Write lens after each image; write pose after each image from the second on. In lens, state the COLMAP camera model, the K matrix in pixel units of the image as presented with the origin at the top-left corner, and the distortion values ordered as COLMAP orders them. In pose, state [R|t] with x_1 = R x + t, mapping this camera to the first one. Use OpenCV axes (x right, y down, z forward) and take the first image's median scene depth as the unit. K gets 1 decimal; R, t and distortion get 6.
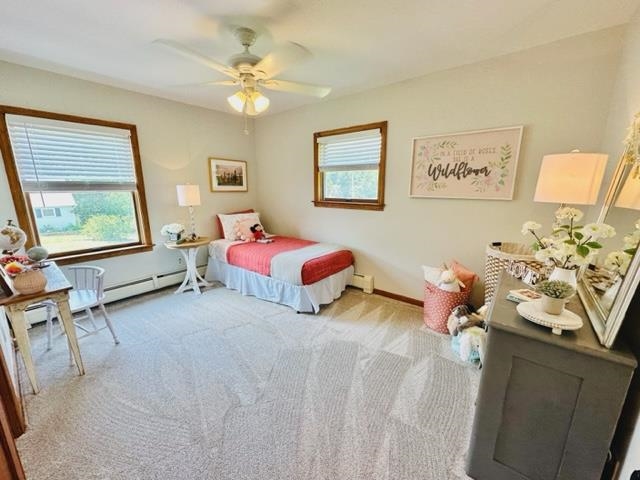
lens RADIAL K [[255.0, 0, 320.4], [0, 255.0, 241.7], [0, 0, 1]] dist [-0.003353, 0.000806]
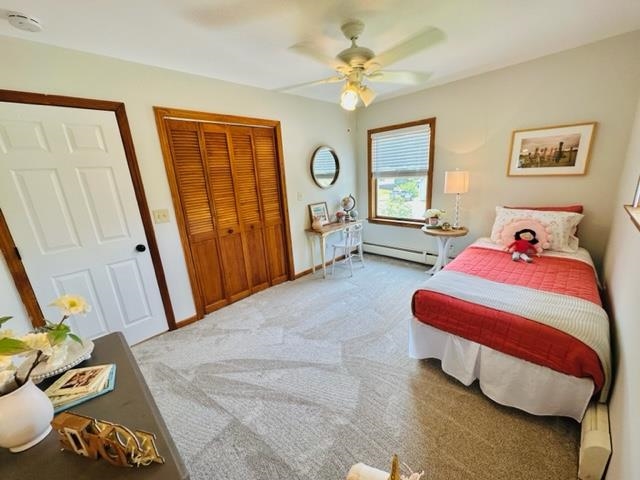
lens RADIAL K [[255.0, 0, 321.4], [0, 255.0, 240.5], [0, 0, 1]] dist [-0.003353, 0.000806]
pose [[-0.102442, 0.260368, -0.960059, 0.428601], [-0.157272, 0.948759, 0.274085, -0.136356], [0.982228, 0.179069, -0.056244, 0.527274]]
